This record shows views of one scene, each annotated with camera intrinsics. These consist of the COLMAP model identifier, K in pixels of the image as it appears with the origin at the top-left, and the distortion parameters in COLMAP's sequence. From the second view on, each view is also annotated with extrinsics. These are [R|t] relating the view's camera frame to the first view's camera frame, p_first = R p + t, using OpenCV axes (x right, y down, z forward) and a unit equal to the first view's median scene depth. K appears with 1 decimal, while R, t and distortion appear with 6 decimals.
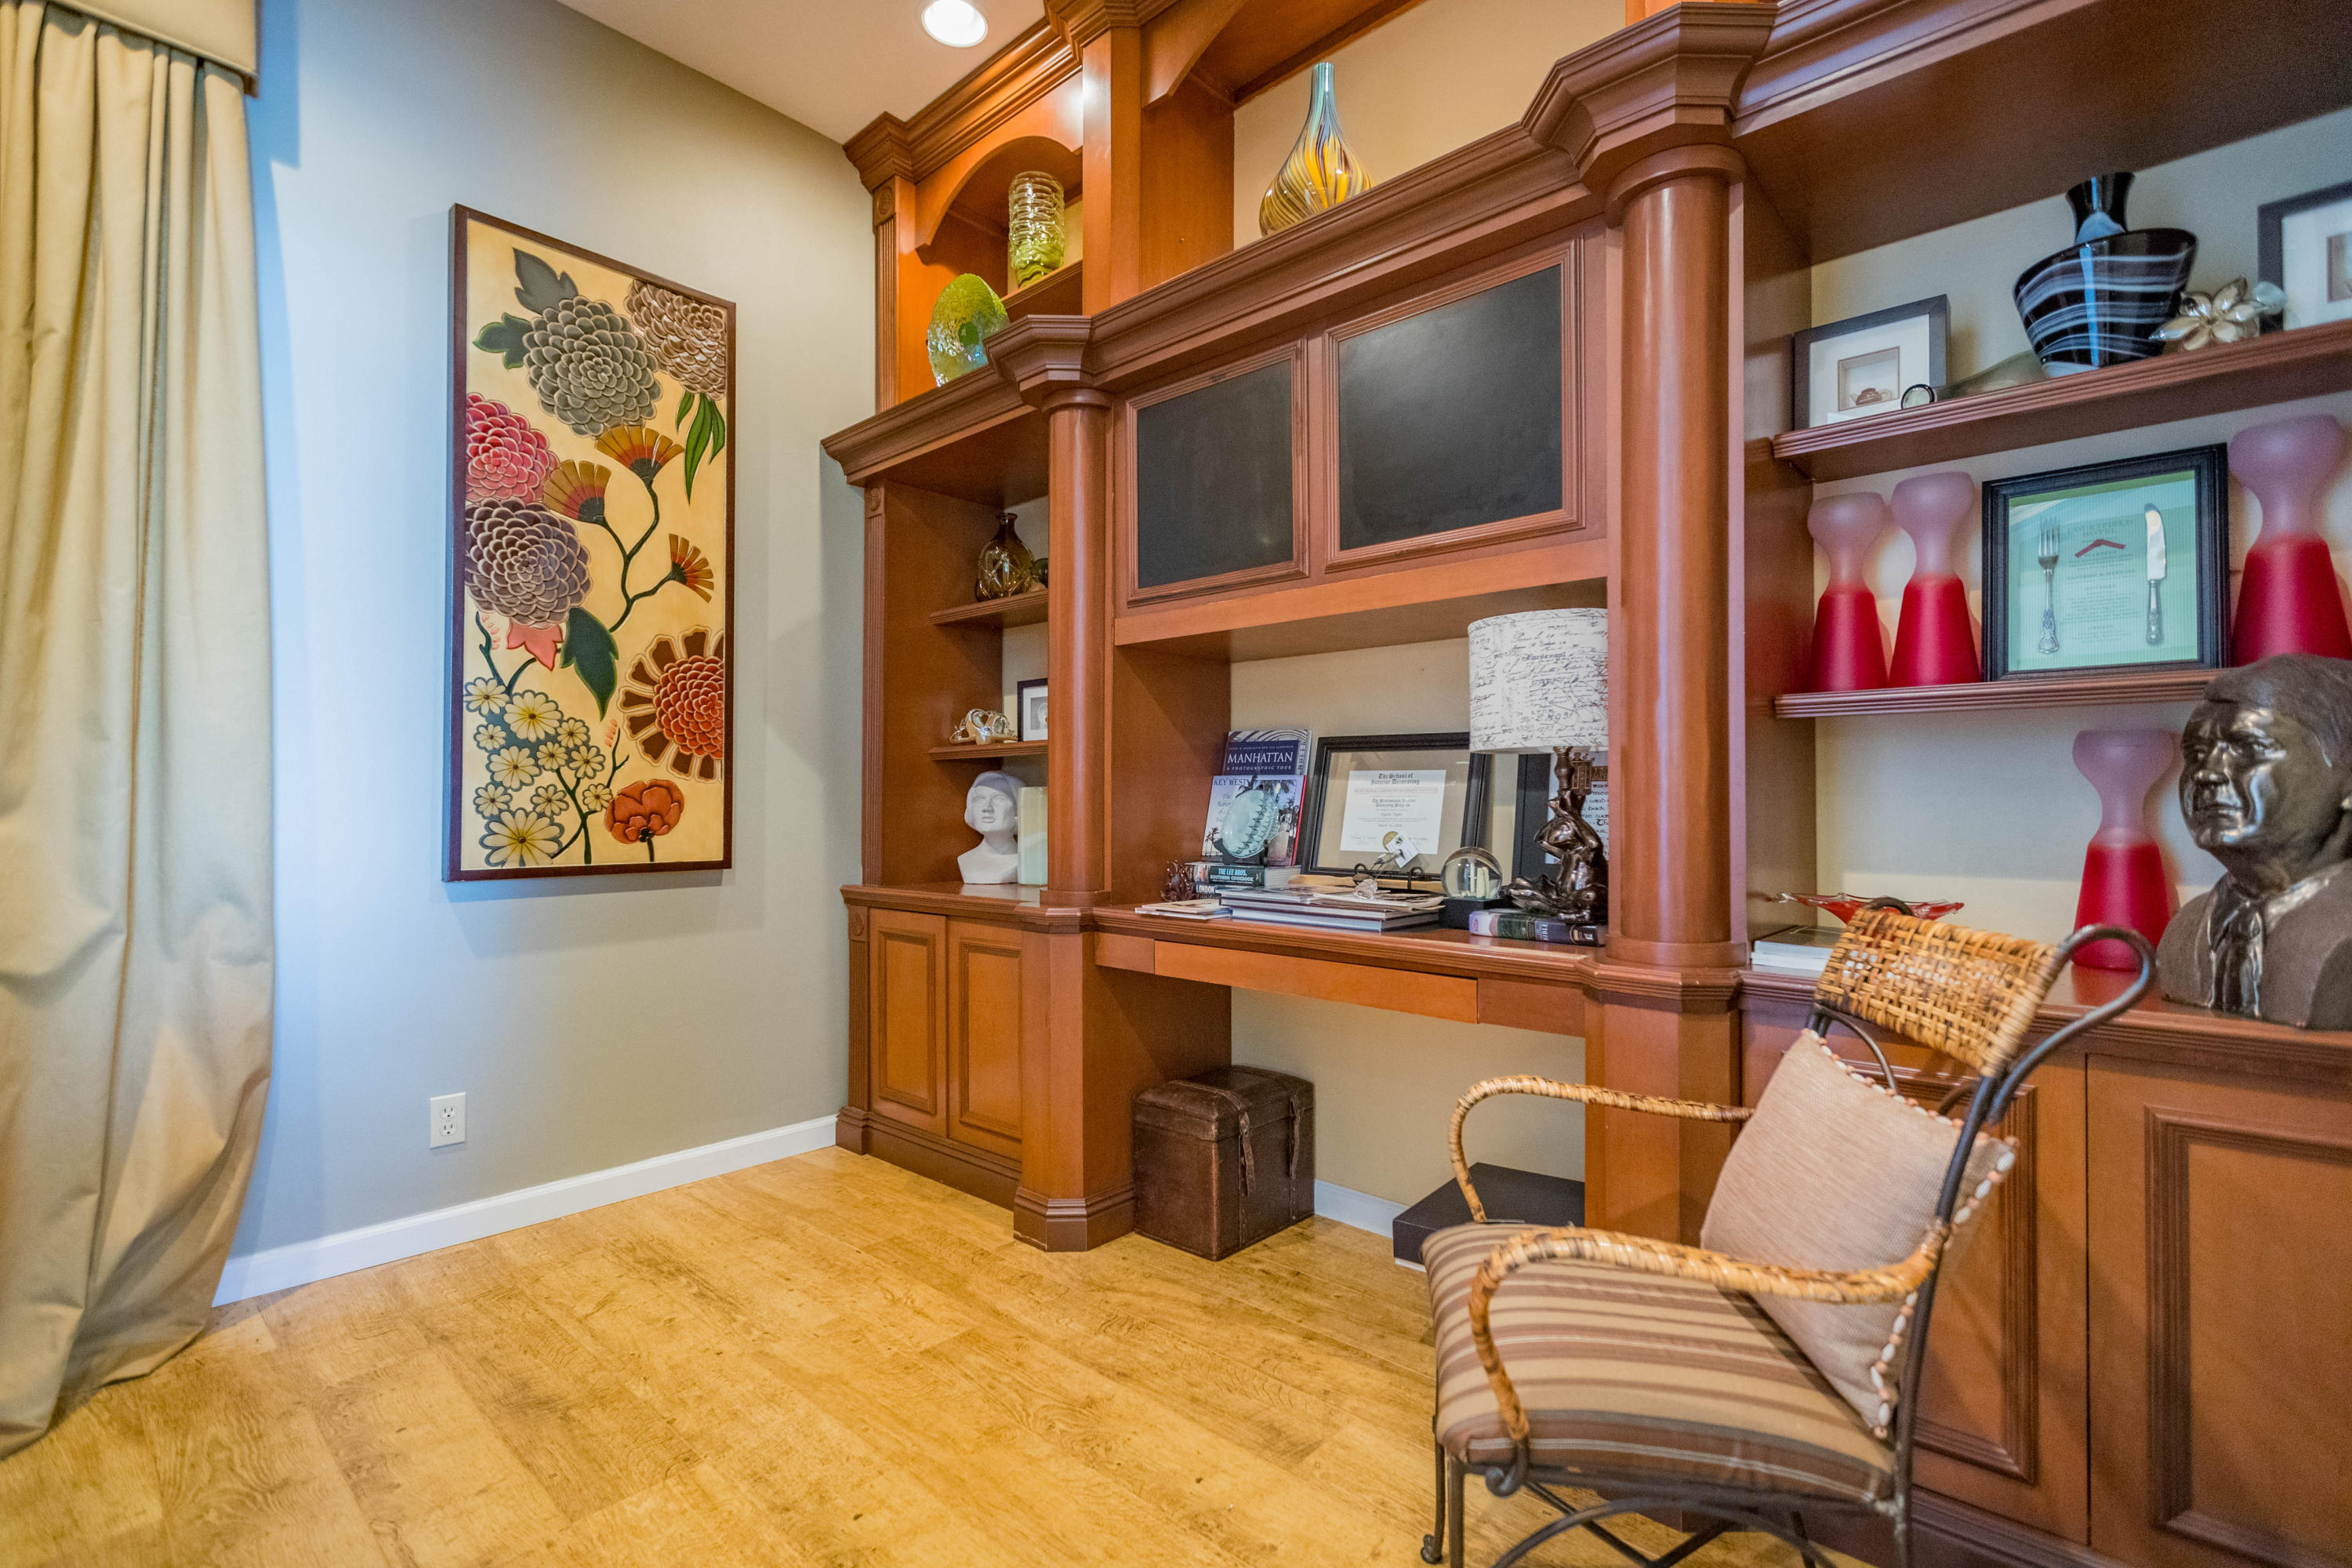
lens RADIAL K [[1088.2, 0, 1170.8], [0, 1088.2, 782.6], [0, 0, 1]] dist [-0.003988, -0.000809]
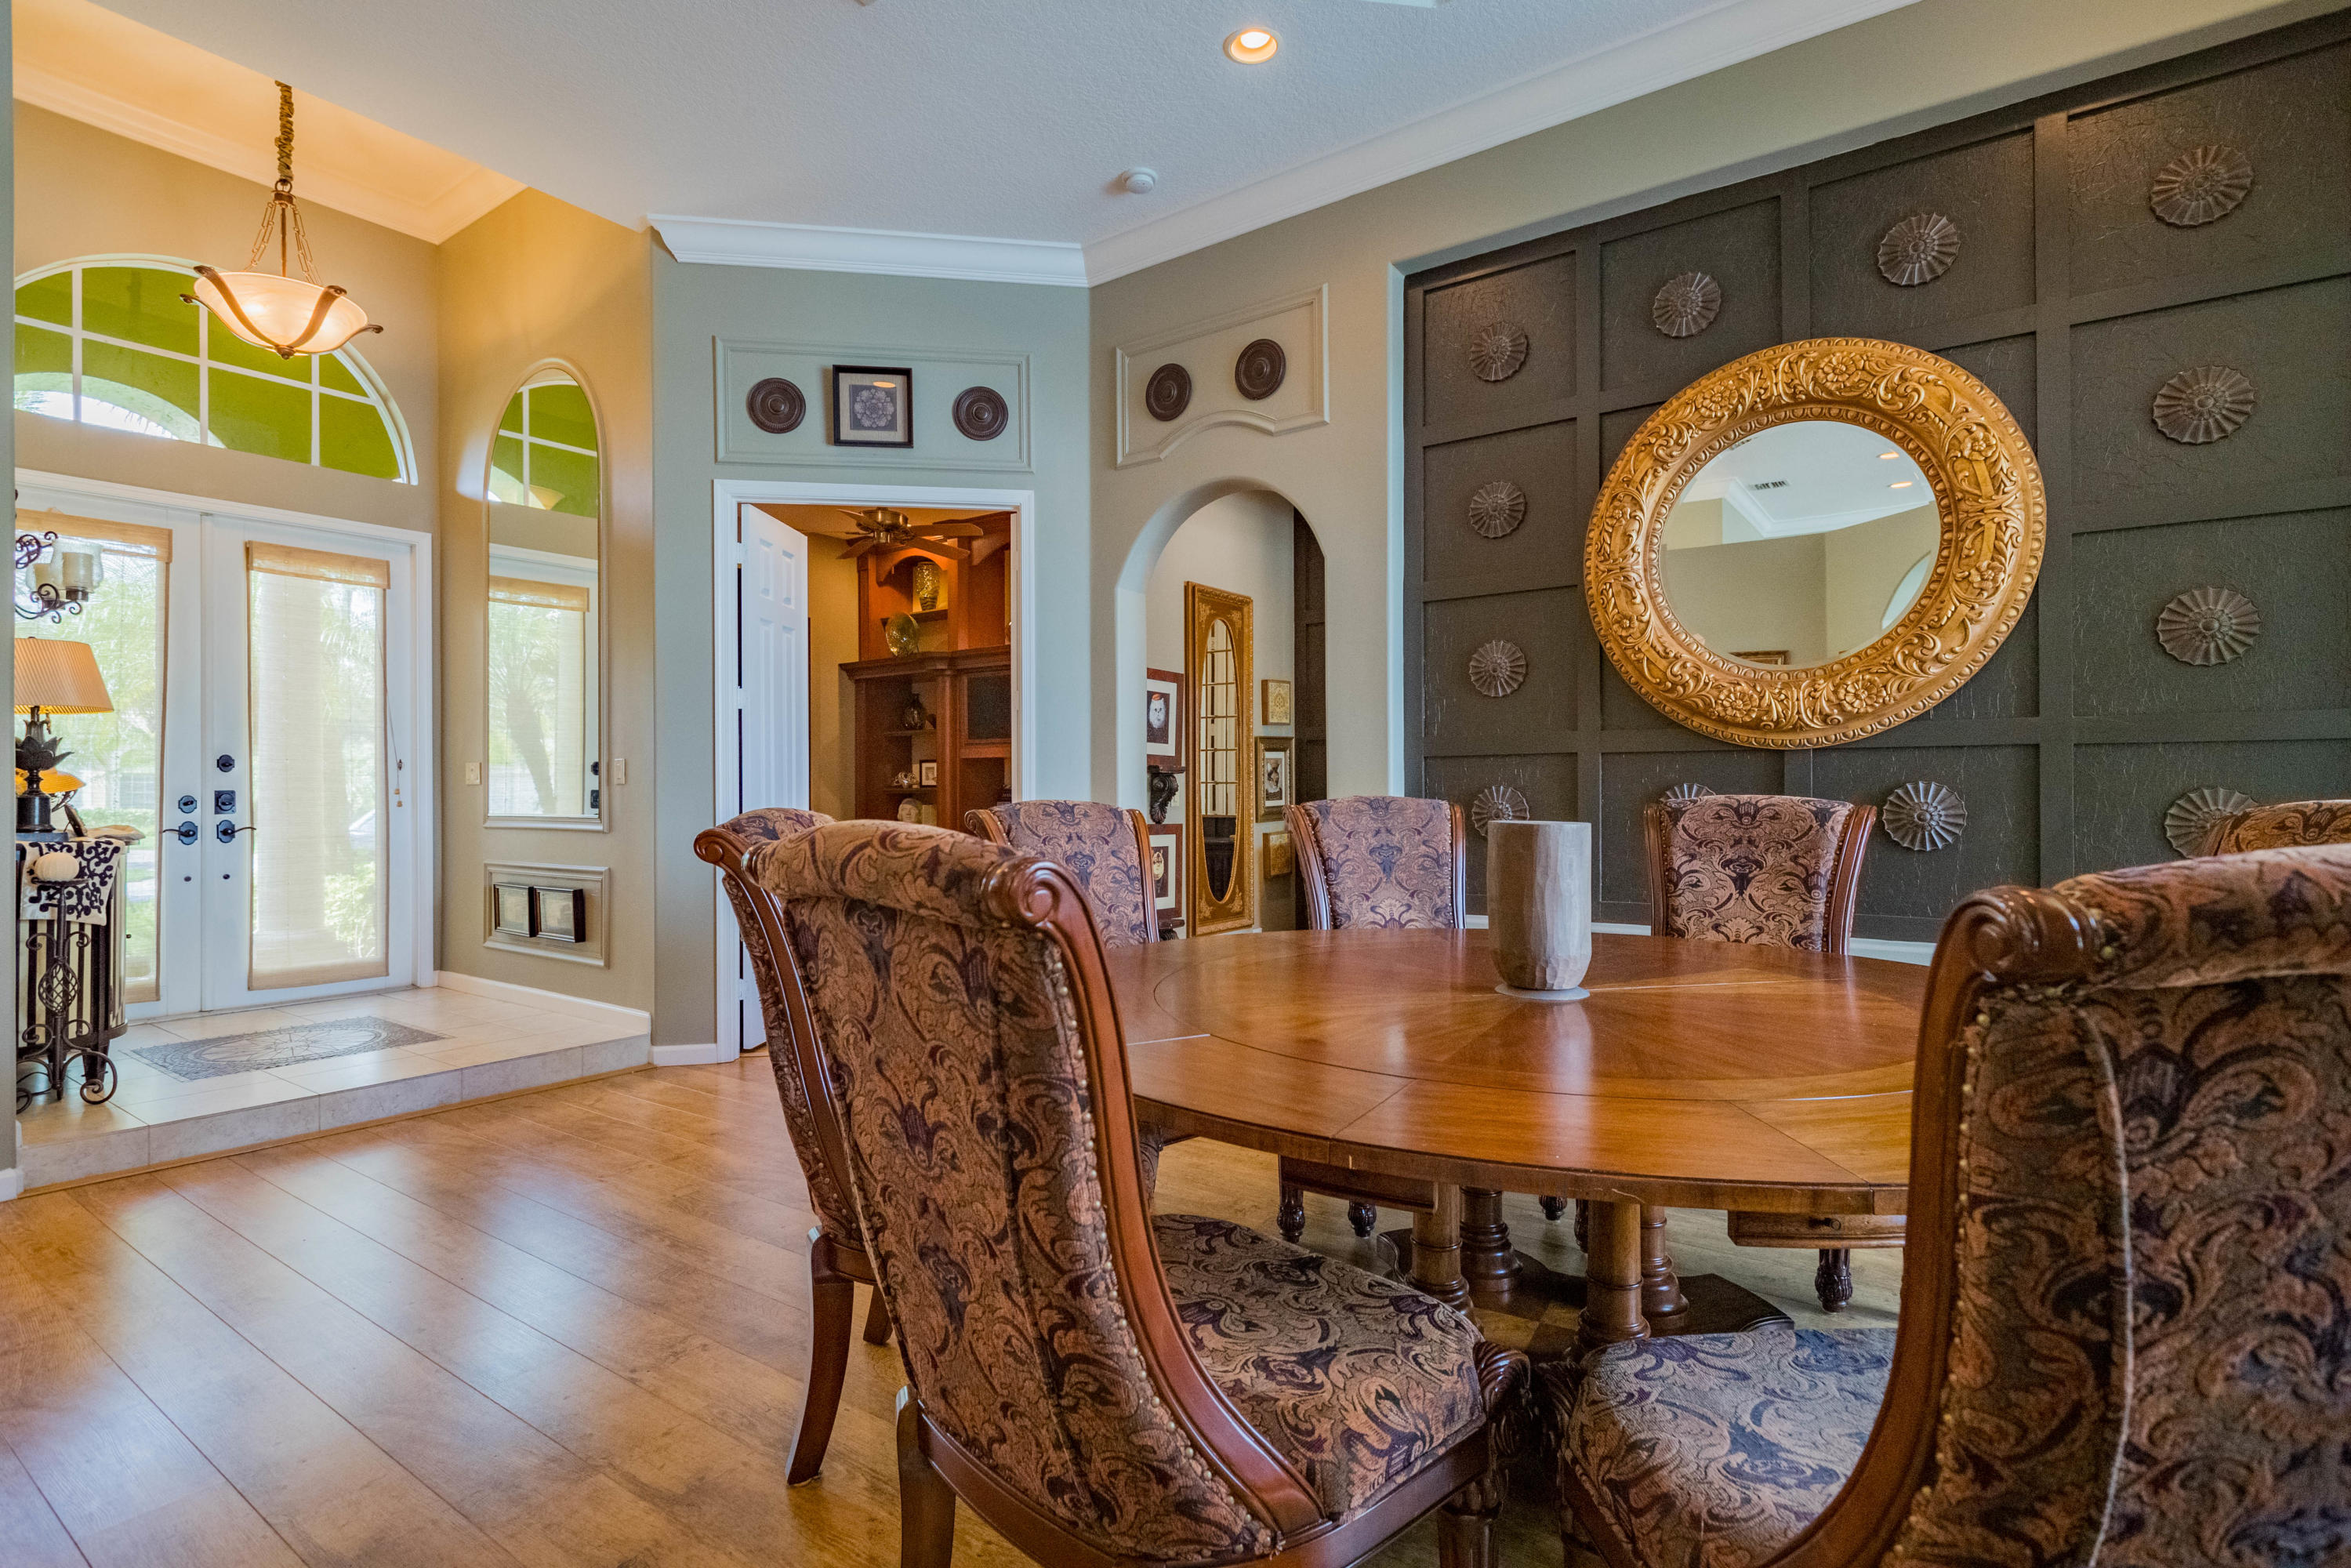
lens RADIAL K [[1151.7, 0, 1175.4], [0, 1151.7, 795.6], [0, 0, 1]] dist [-0.001877, -0.000261]
pose [[0.993377, -0.007255, 0.114674, 0.173521], [0.006300, 0.999942, 0.008691, -0.050640], [-0.114730, -0.007911, 0.993365, -2.227316]]
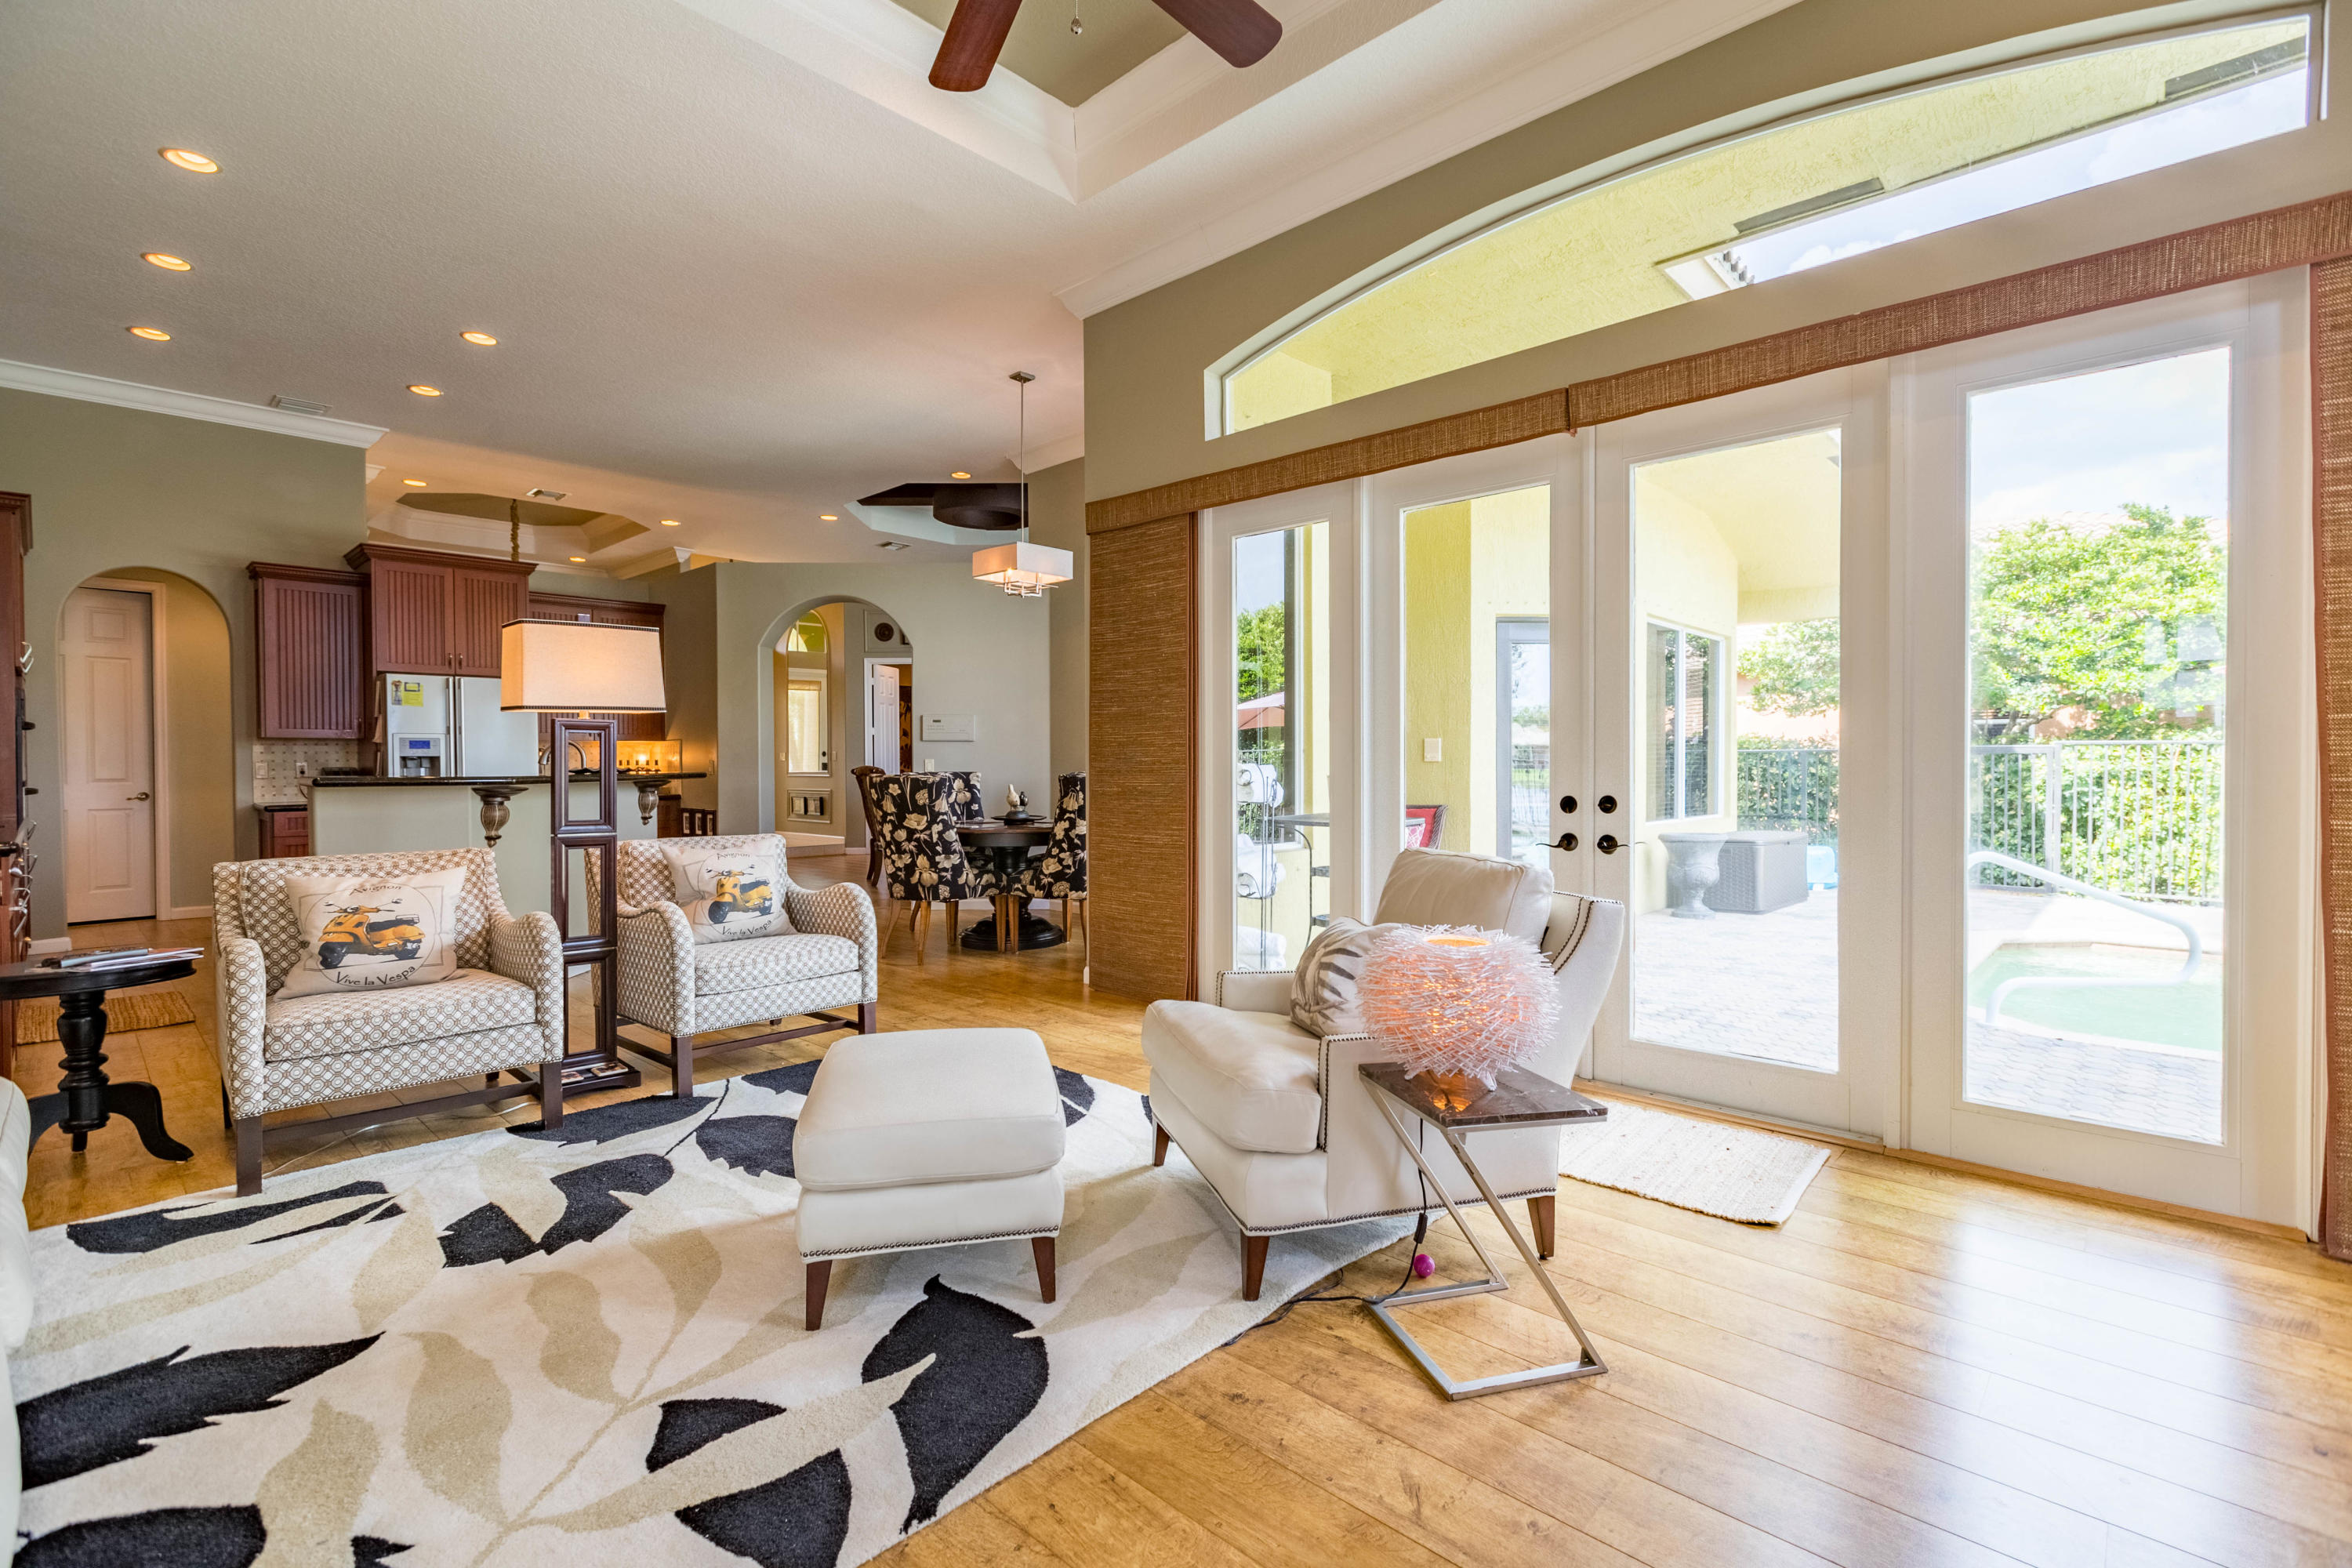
lens RADIAL K [[1088.2, 0, 1170.8], [0, 1088.2, 782.6], [0, 0, 1]] dist [-0.003988, -0.000809]
pose [[0.999500, -0.007929, -0.030613, 1.405903], [0.008545, 0.999762, 0.020056, -0.042847], [0.030447, -0.020308, 0.999330, -5.857322]]
